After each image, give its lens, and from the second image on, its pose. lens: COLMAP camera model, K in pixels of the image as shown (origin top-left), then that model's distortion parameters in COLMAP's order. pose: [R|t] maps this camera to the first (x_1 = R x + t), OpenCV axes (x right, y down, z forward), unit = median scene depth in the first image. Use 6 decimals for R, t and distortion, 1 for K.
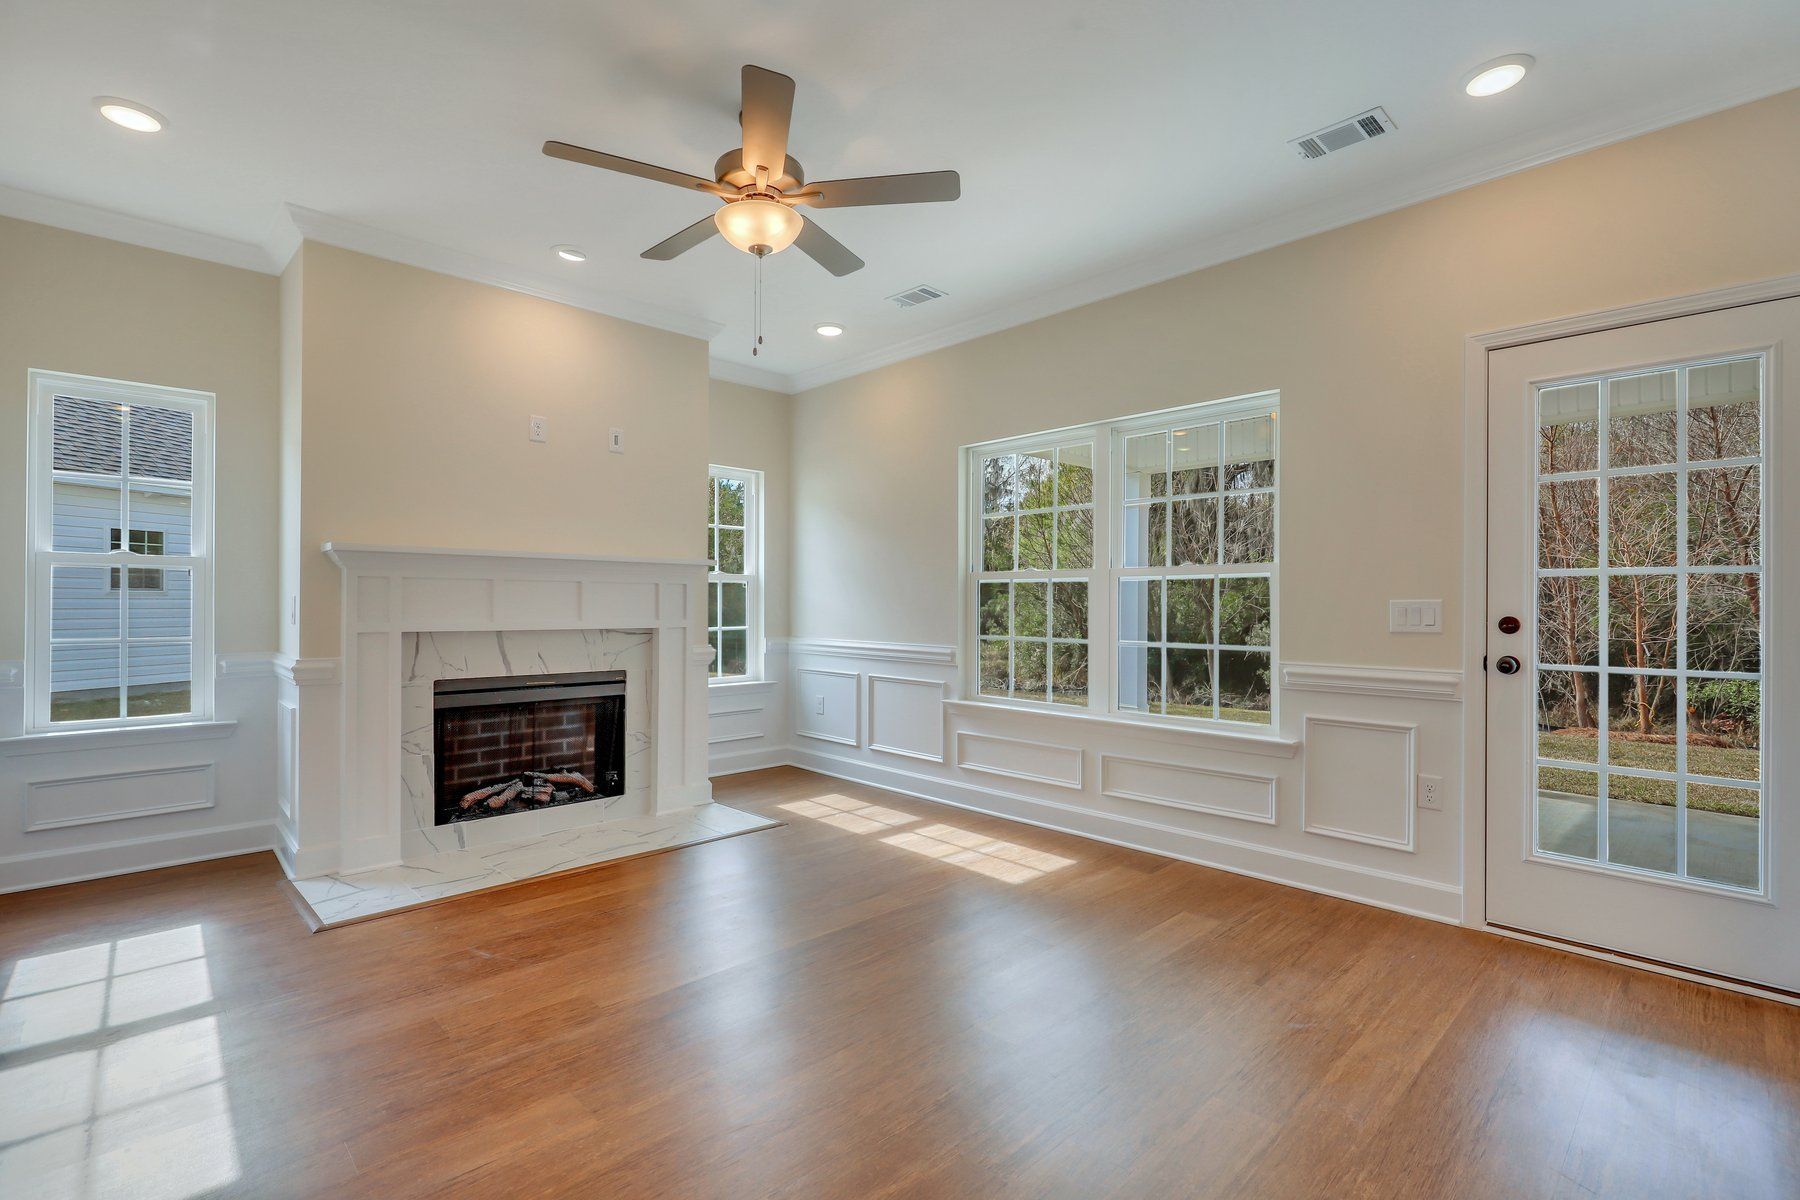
lens RADIAL K [[818.5, 0, 900.0], [0, 818.5, 600.0], [0, 0, 1]] dist [0.001142, 0.000096]
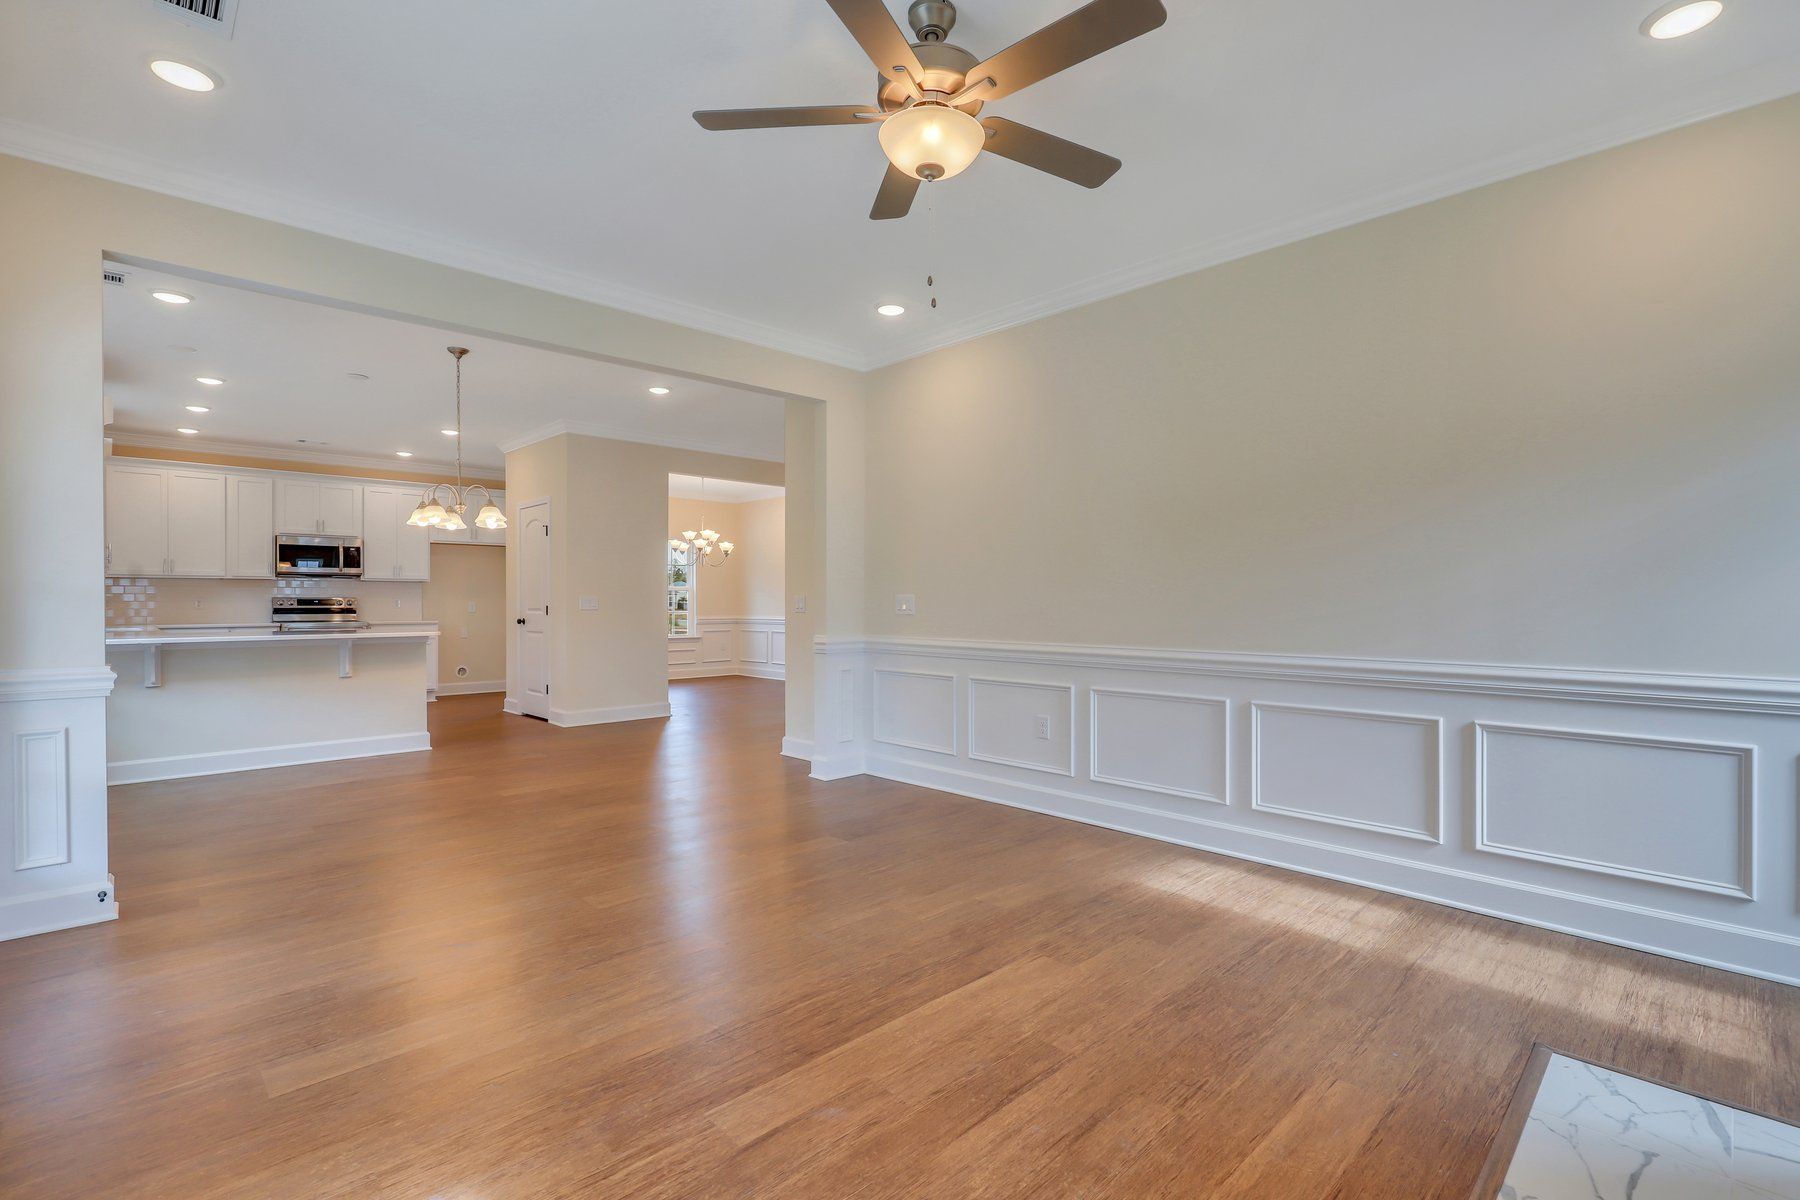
lens RADIAL K [[818.5, 0, 900.0], [0, 818.5, 600.0], [0, 0, 1]] dist [0.001142, 0.000096]
pose [[-0.999978, -0.003719, 0.005567, -0.096173], [-0.003752, 0.999975, -0.005936, 0.006564], [-0.005545, -0.005957, -0.999967, 1.205174]]
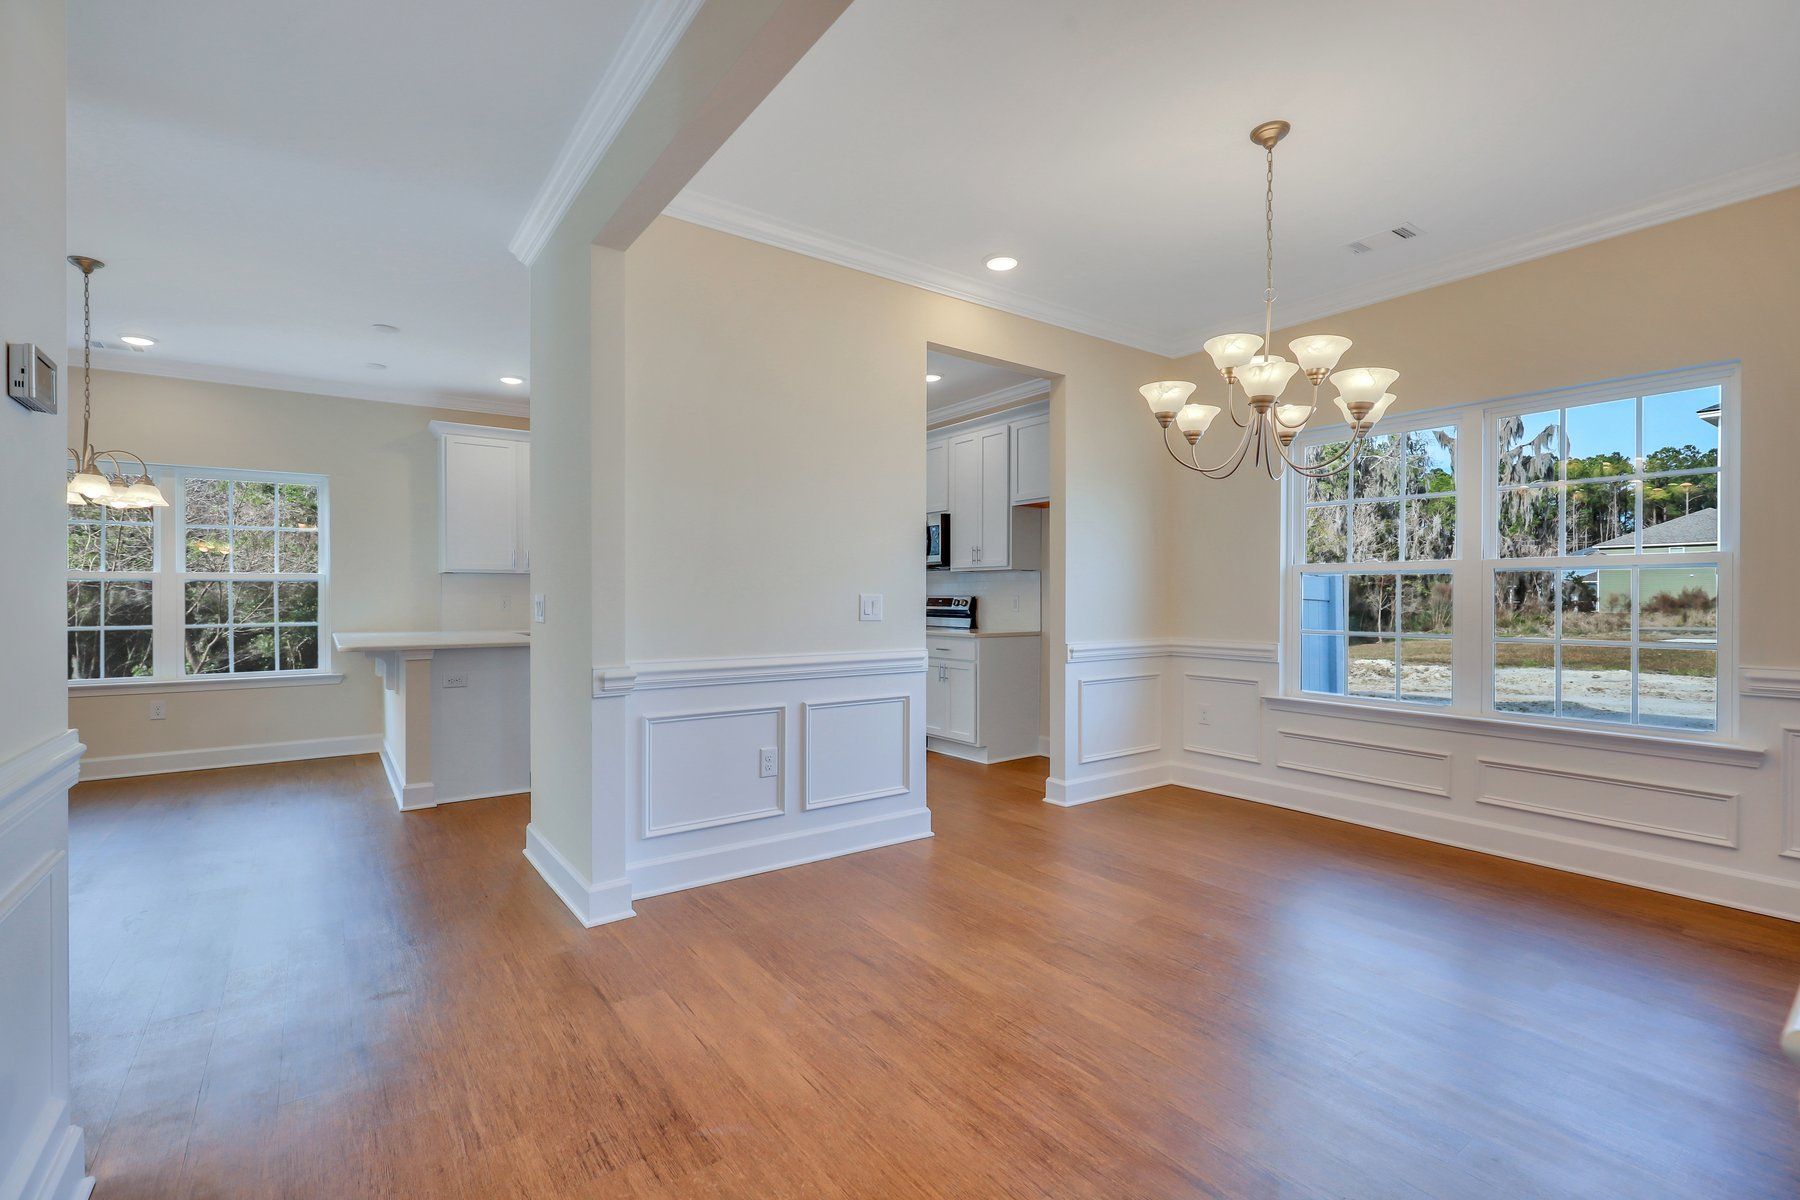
lens RADIAL K [[812.1, 0, 902.2], [0, 812.1, 609.6], [0, 0, 1]] dist [-0.001410, -0.000029]
pose [[0.153825, -0.016594, 0.987959, -0.184227], [-0.003848, 0.999841, 0.017393, -0.007959], [-0.988091, -0.006477, 0.153737, -1.166320]]
